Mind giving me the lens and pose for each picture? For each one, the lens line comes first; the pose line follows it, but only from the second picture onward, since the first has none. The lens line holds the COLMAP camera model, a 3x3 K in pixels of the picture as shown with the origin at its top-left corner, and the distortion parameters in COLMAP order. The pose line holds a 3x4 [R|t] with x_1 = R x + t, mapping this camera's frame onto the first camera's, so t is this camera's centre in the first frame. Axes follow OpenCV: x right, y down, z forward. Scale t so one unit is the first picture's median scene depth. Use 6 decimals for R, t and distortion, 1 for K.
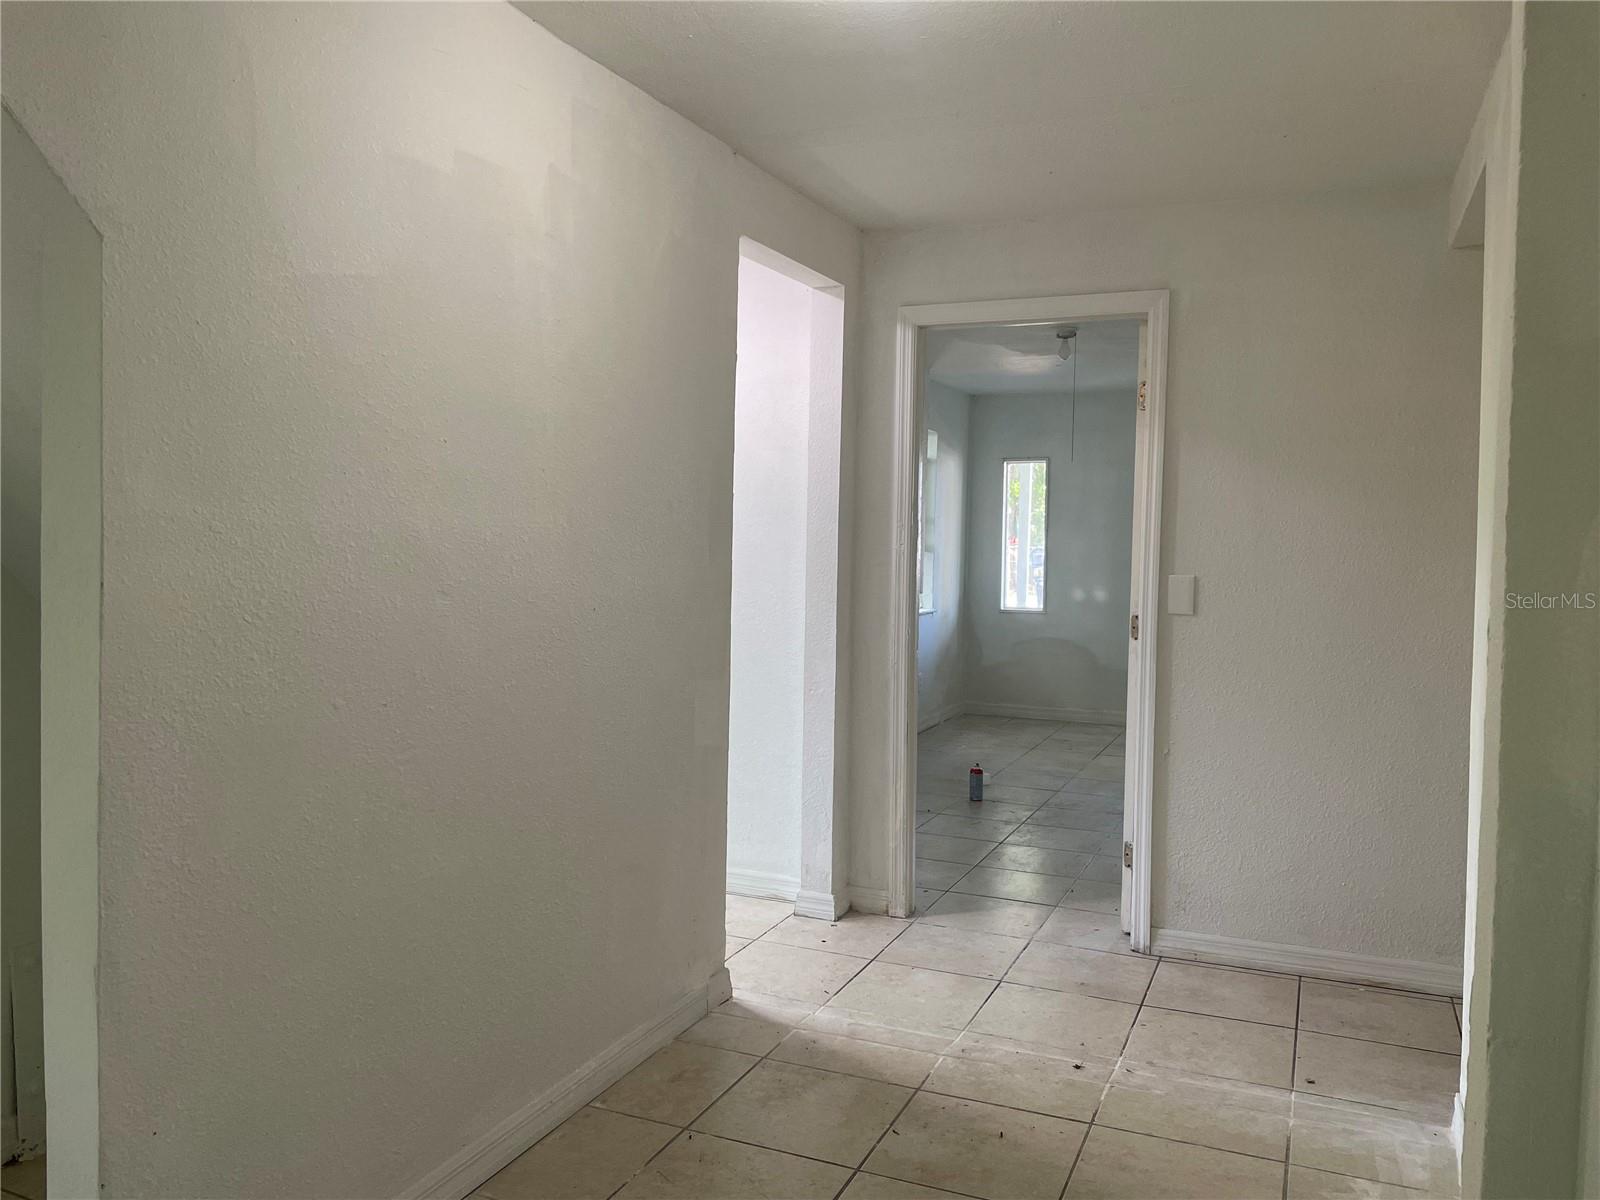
lens RADIAL K [[1206.1, 0, 799.6], [0, 1206.1, 588.2], [0, 0, 1]] dist [0.092186, -0.126573]
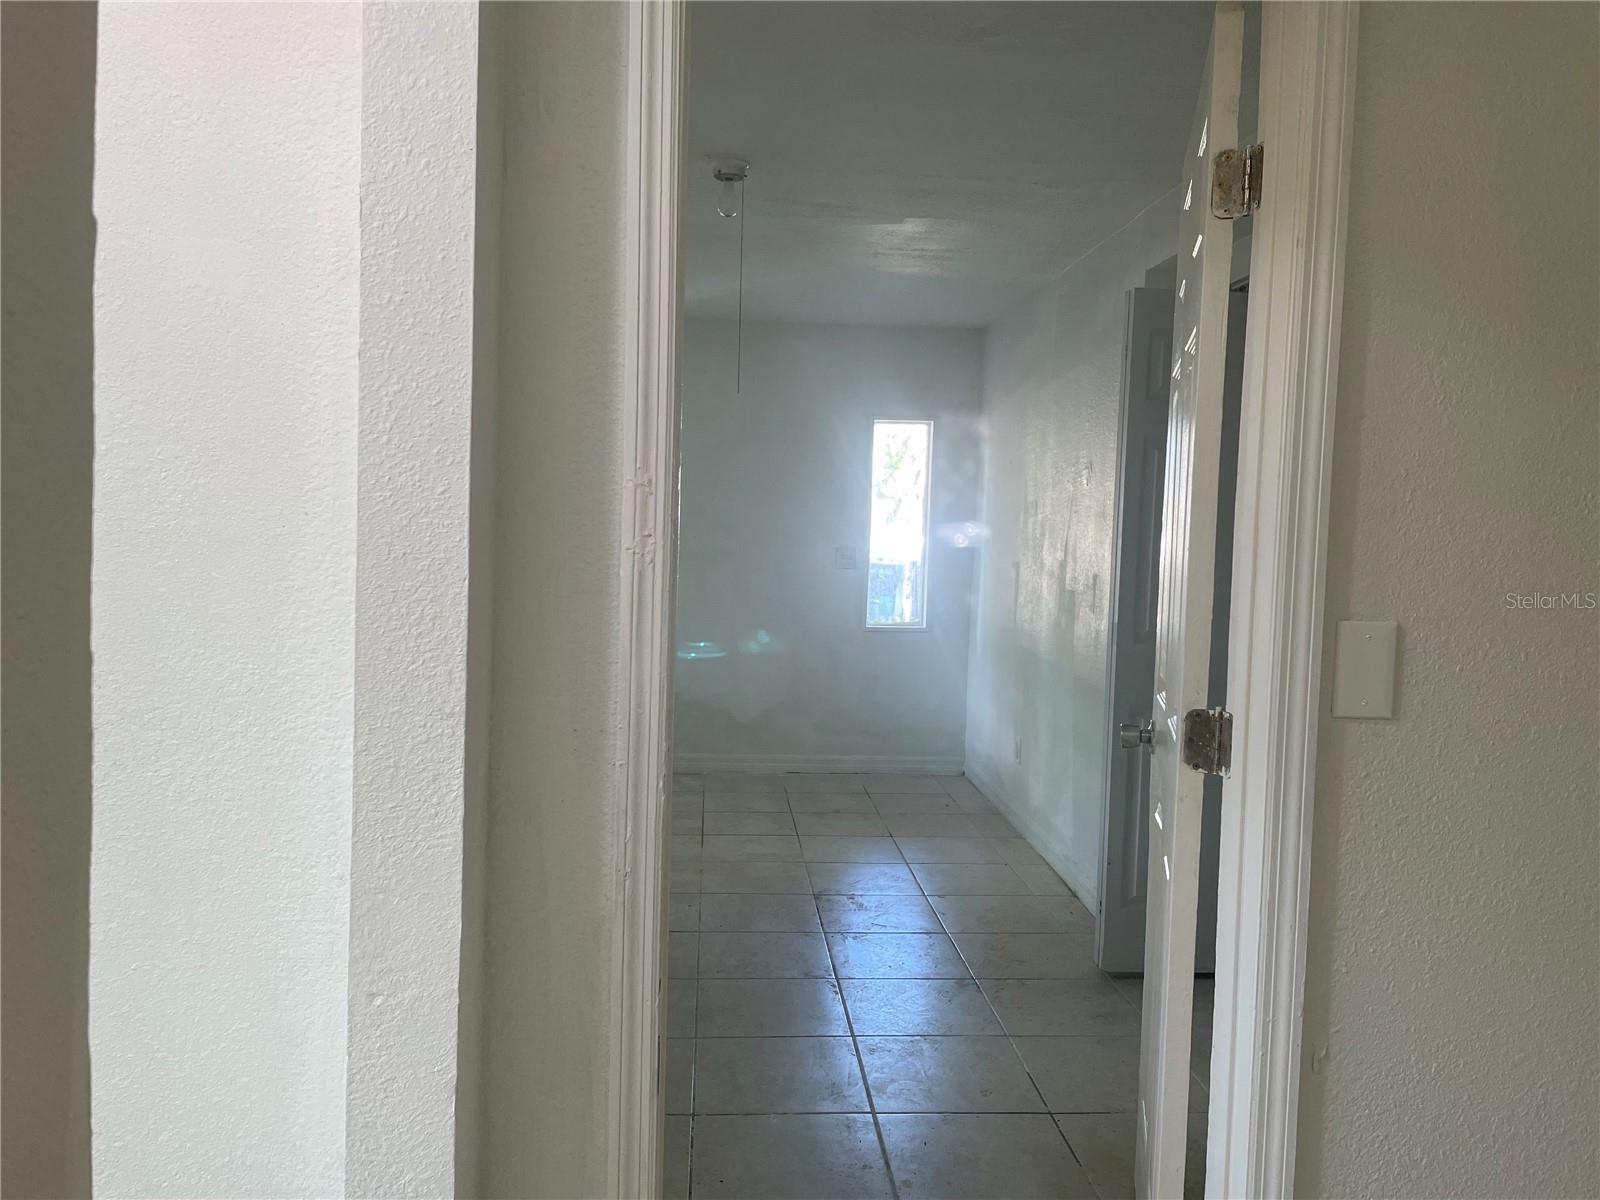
lens RADIAL K [[1206.1, 0, 799.6], [0, 1206.1, 588.2], [0, 0, 1]] dist [0.092186, -0.126573]
pose [[0.885308, -0.011810, 0.464855, -0.042748], [0.003004, 0.999802, 0.019679, -0.030569], [-0.464995, -0.016026, 0.885168, 0.731079]]
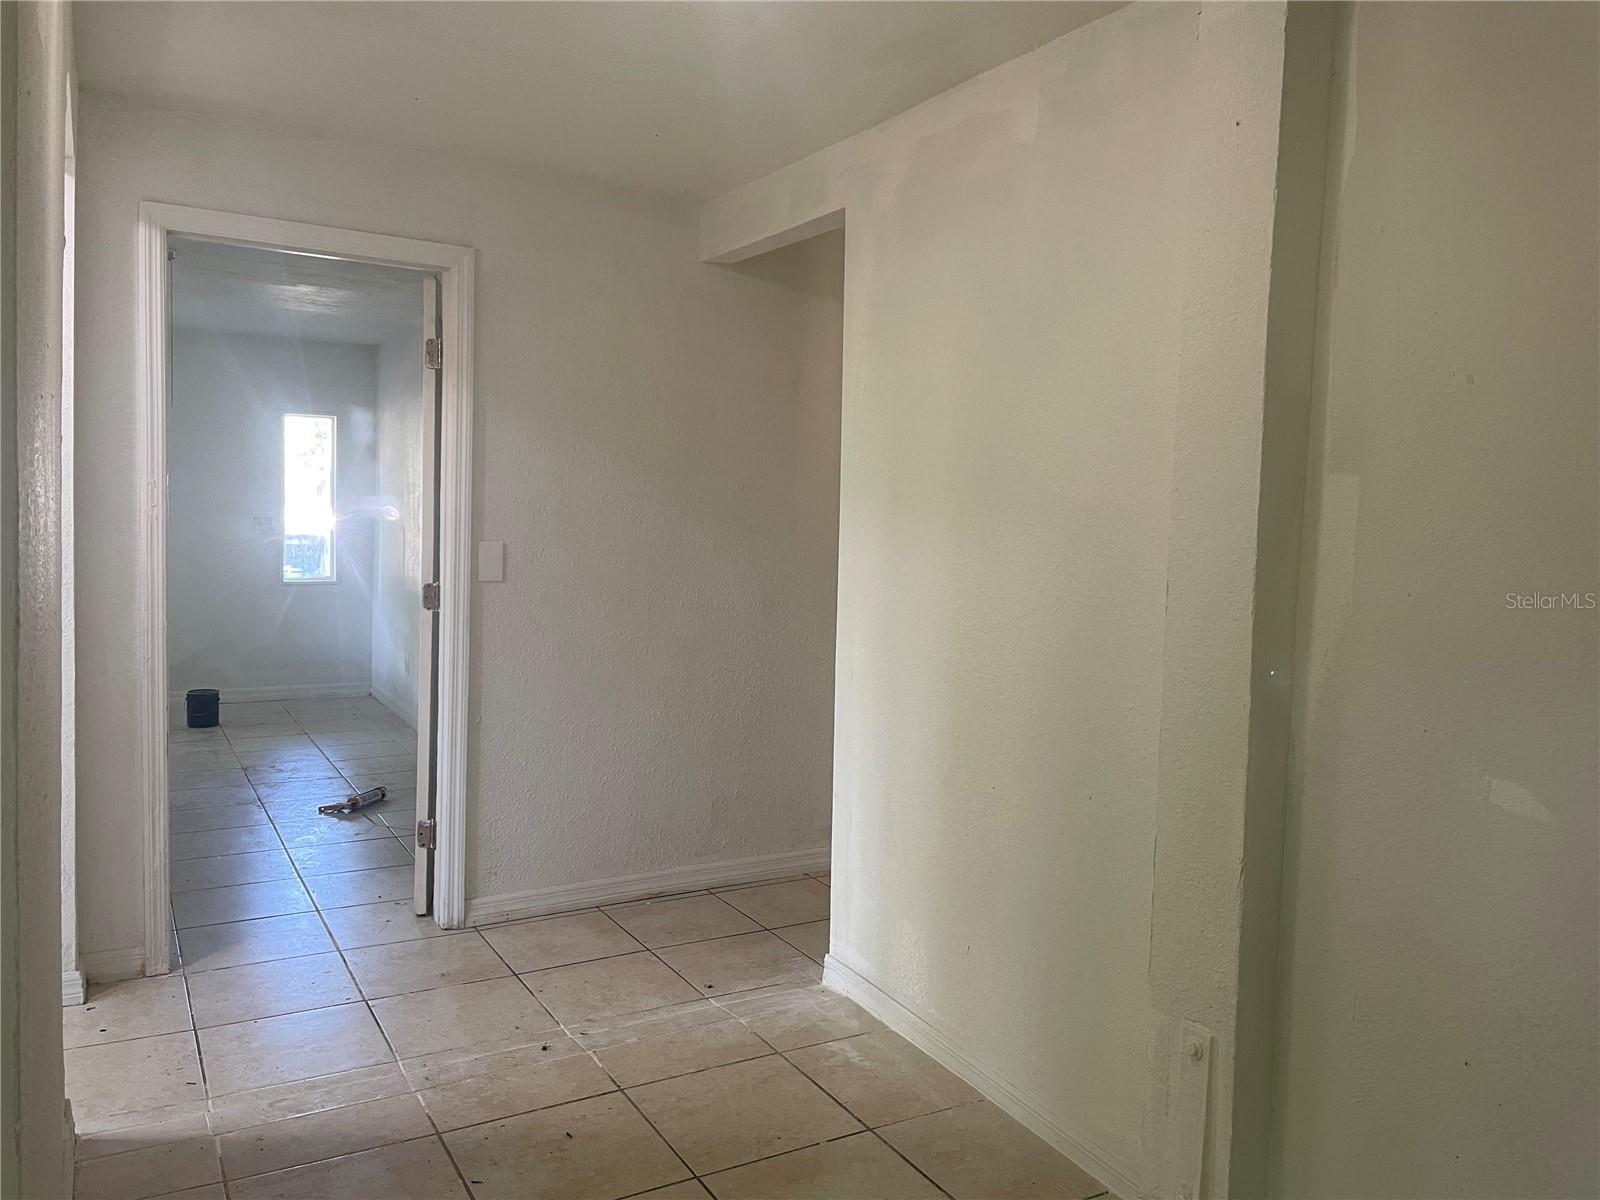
lens RADIAL K [[1206.1, 0, 799.6], [0, 1206.1, 588.2], [0, 0, 1]] dist [0.092186, -0.126573]
pose [[0.597653, -0.045449, 0.800466, -0.332483], [0.014464, 0.998841, 0.045914, -0.014976], [-0.801625, -0.015863, 0.597617, 0.204591]]
